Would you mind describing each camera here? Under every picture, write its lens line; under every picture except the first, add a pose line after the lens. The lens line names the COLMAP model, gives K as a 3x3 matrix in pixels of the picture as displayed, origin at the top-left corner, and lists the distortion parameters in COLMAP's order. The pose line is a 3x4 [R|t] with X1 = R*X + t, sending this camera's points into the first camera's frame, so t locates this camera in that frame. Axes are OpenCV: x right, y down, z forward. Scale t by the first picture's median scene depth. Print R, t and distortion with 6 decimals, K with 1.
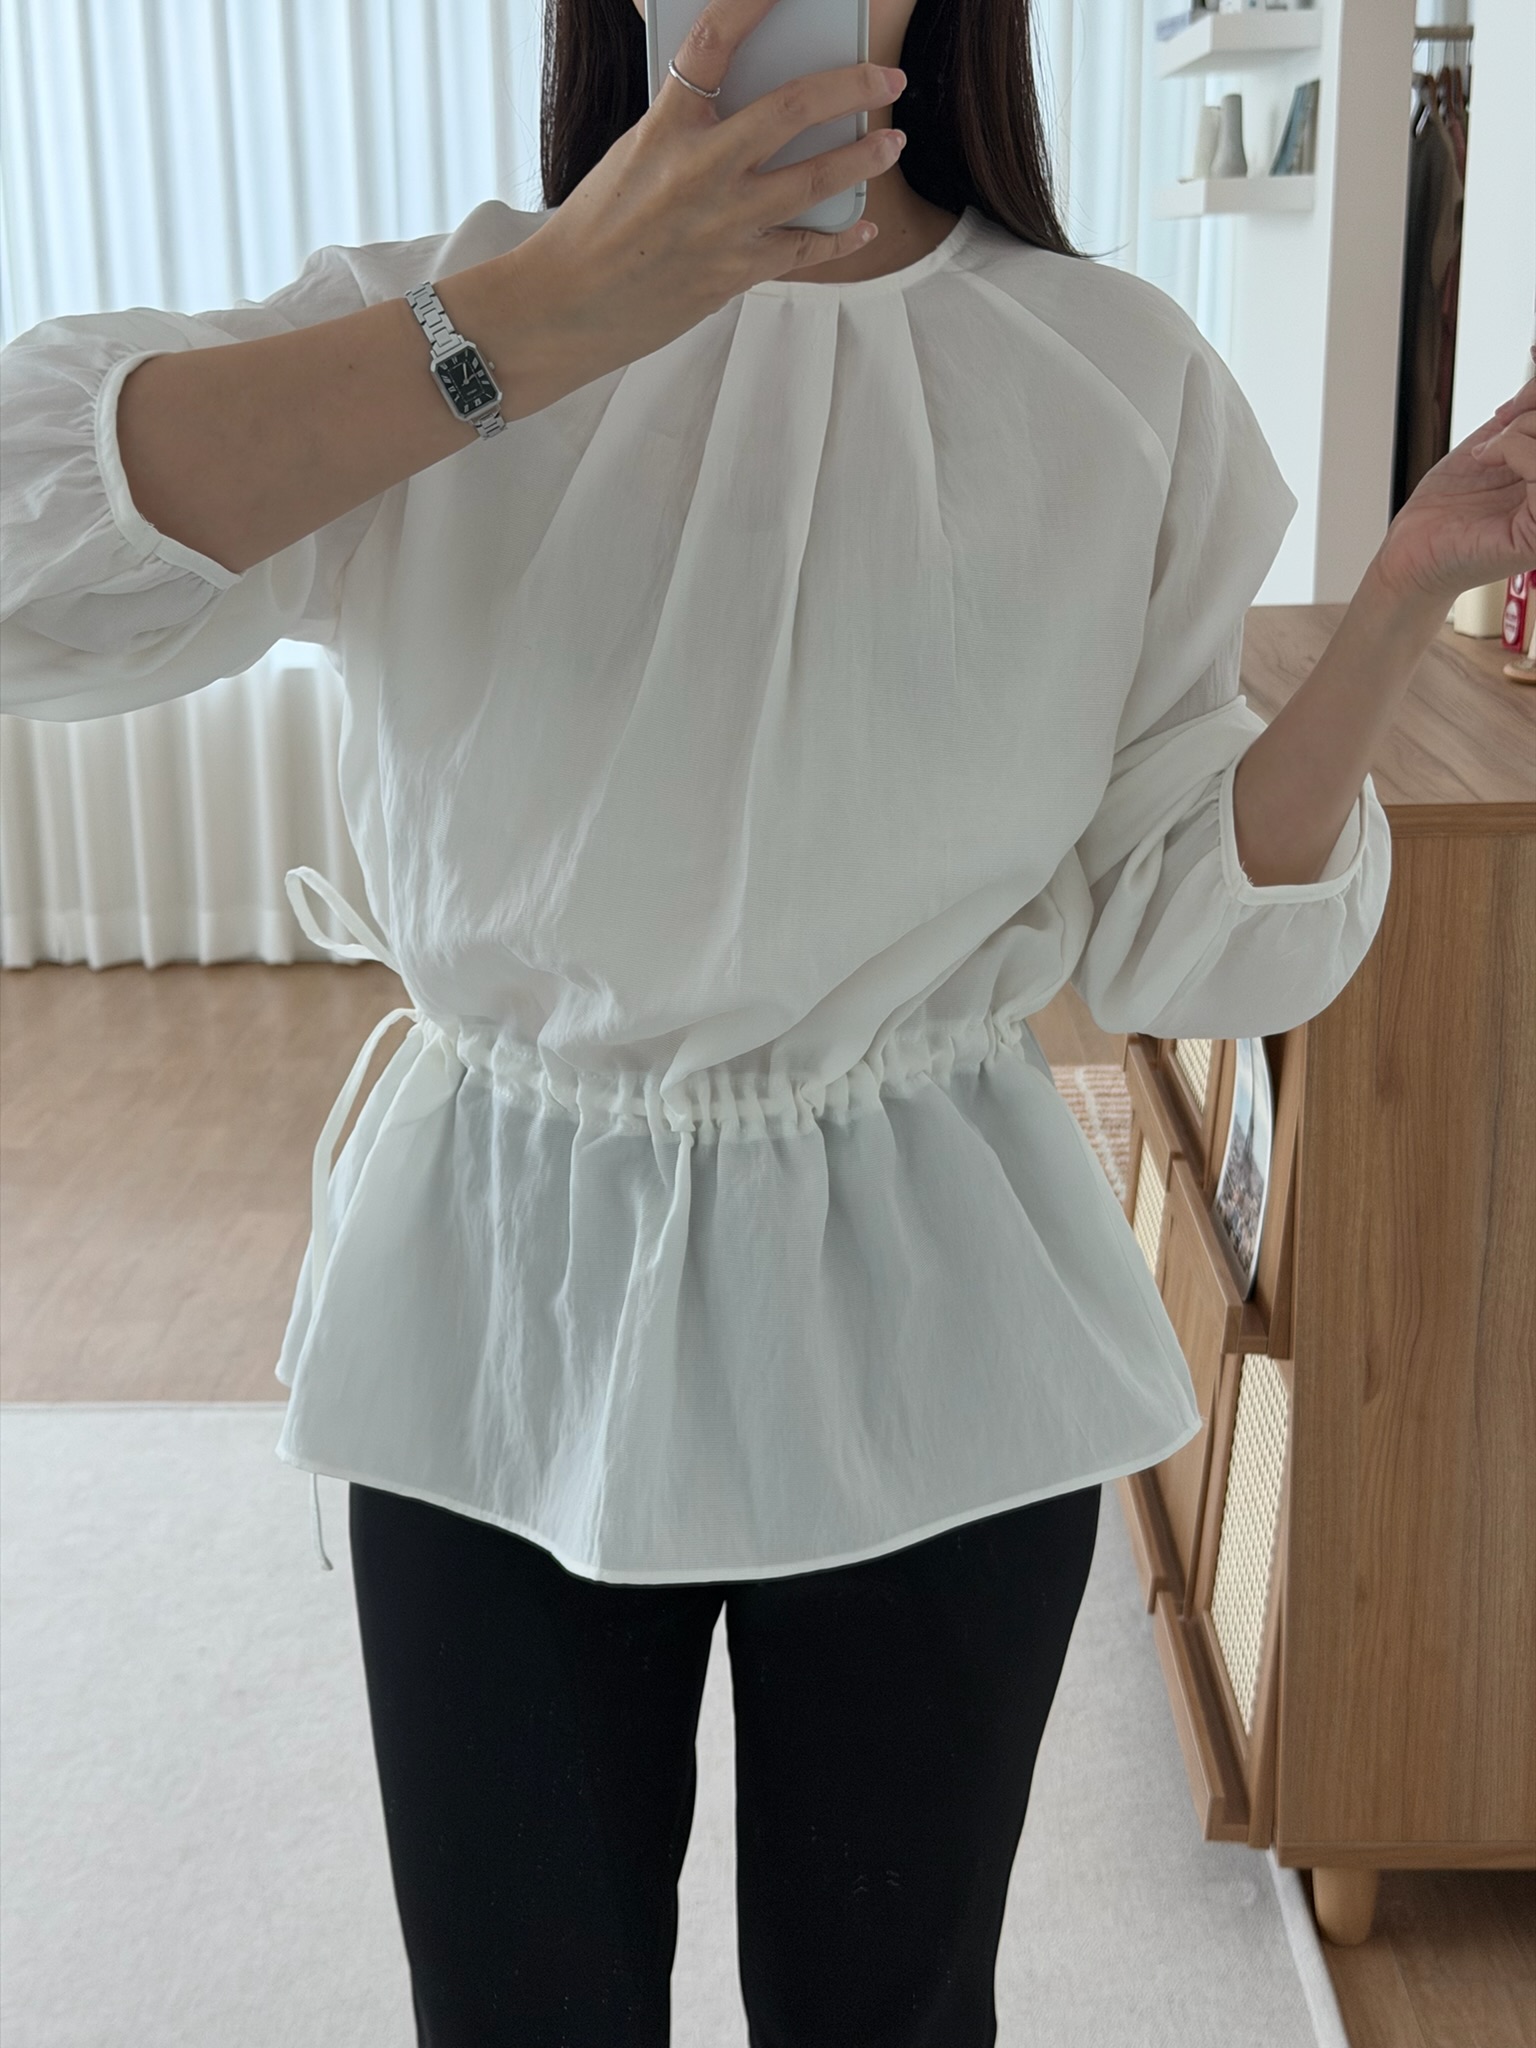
lens RADIAL K [[2922.0, 0, 767.5], [0, 2922.0, 985.4], [0, 0, 1]] dist [0.157954, -0.420193]
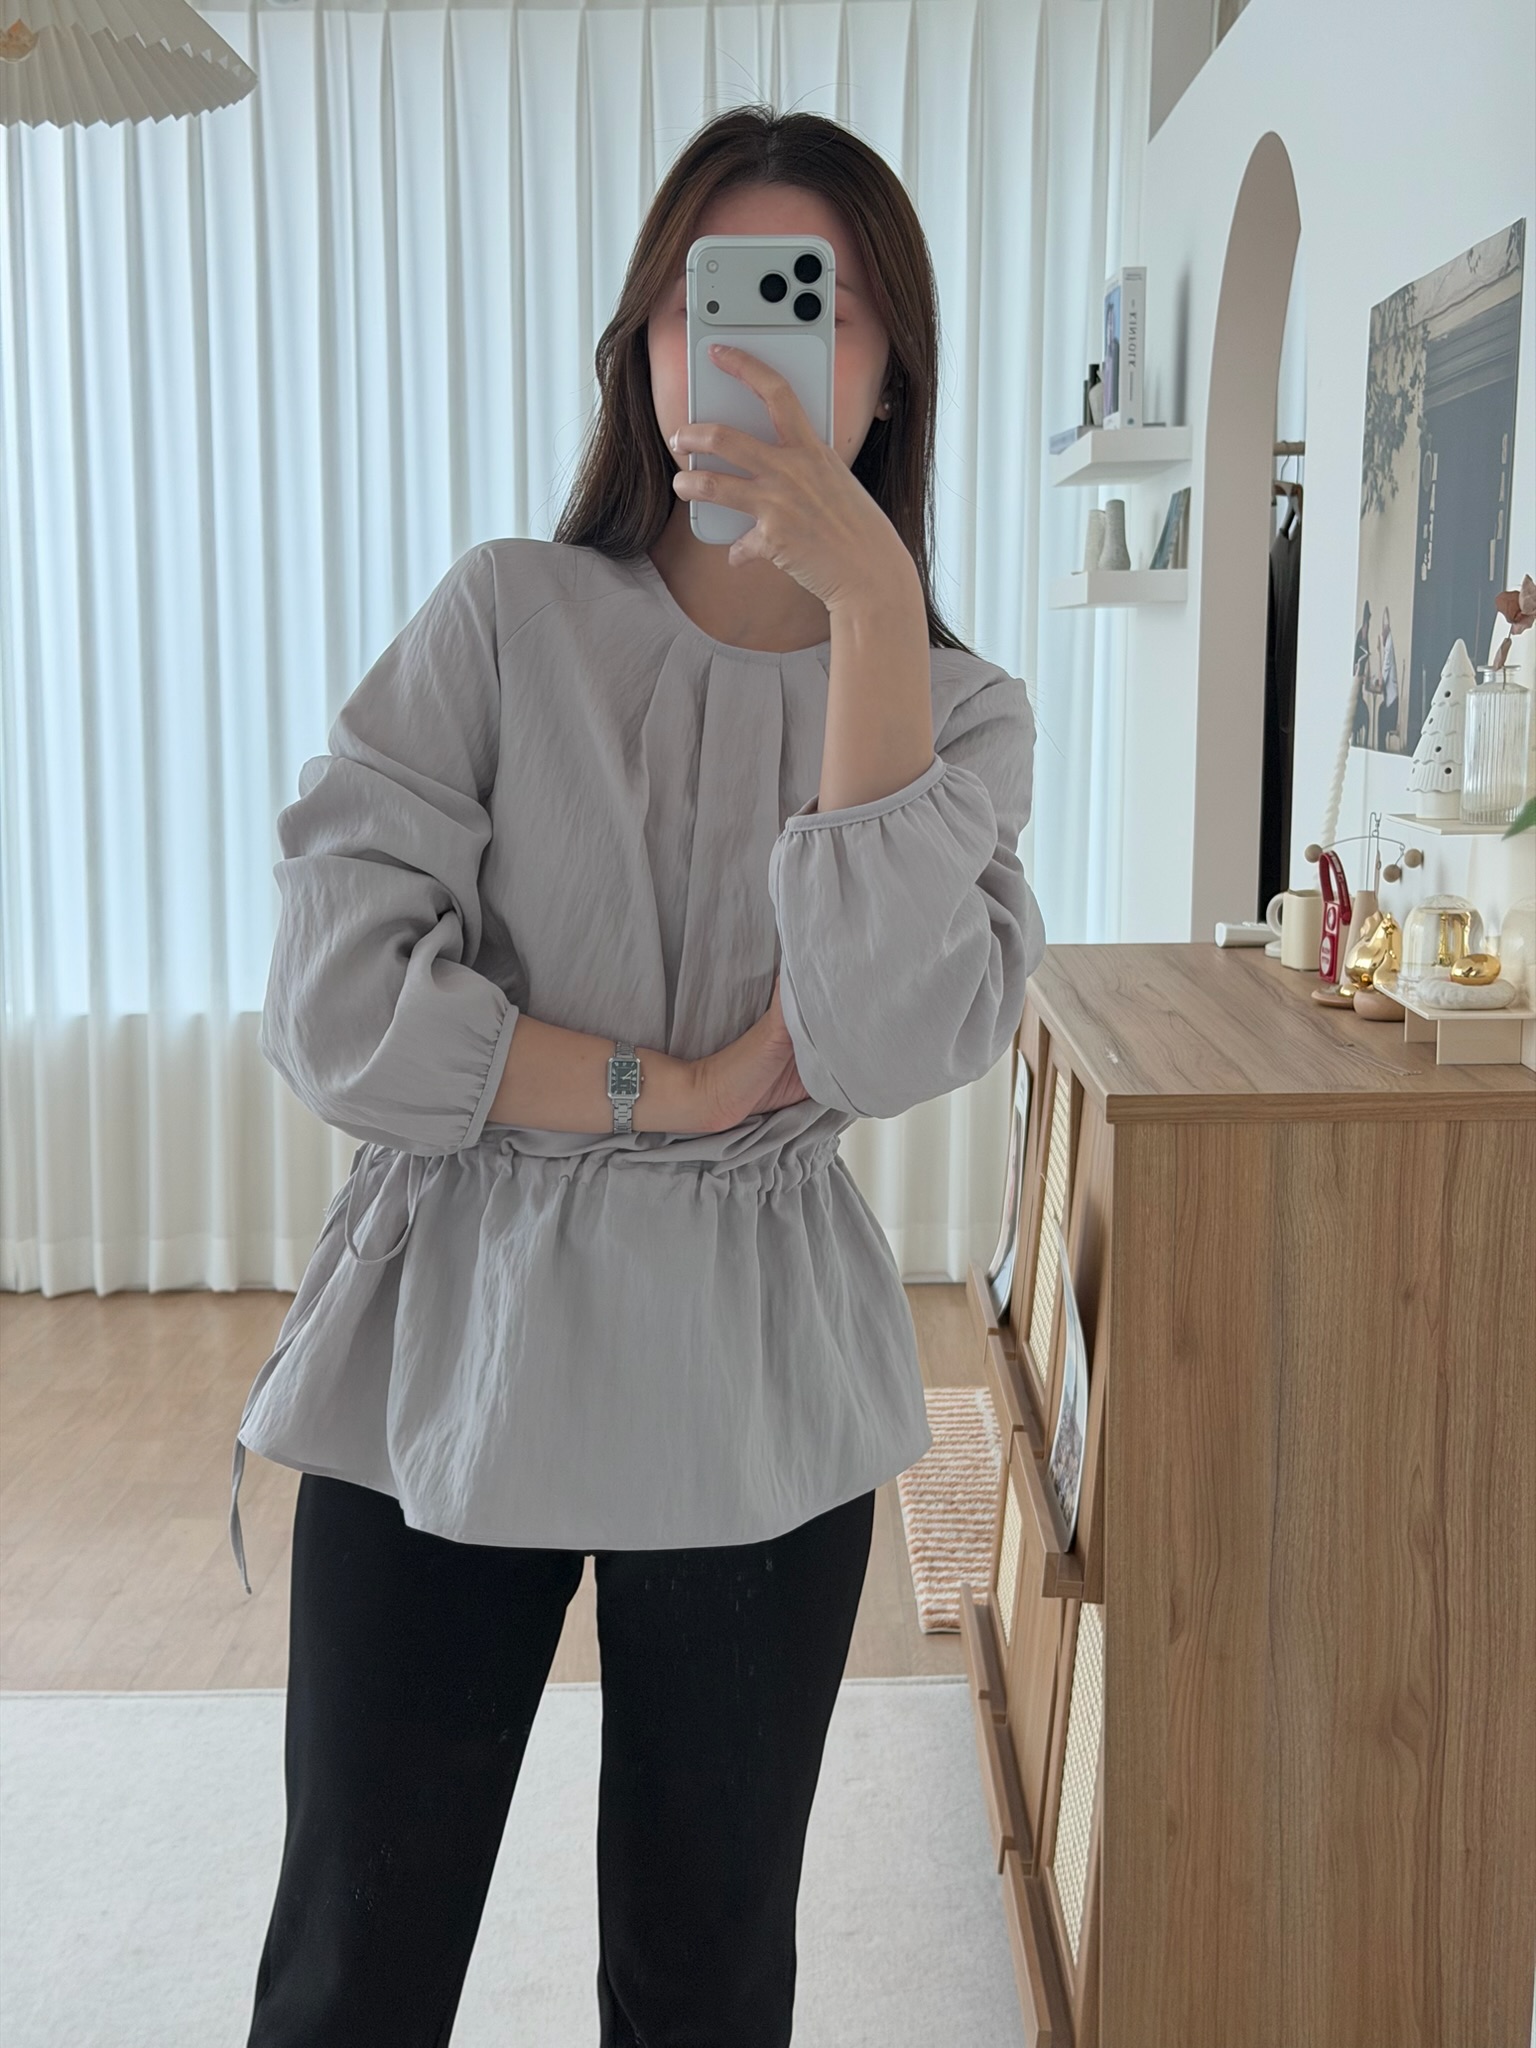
lens RADIAL K [[2891.2, 0, 771.2], [0, 2891.2, 1000.5], [0, 0, 1]] dist [0.200593, -0.423731]
pose [[0.999901, 0.010883, 0.008921, 0.038631], [-0.009679, 0.992067, -0.125337, 0.038826], [-0.010214, 0.125239, 0.992074, -0.098972]]
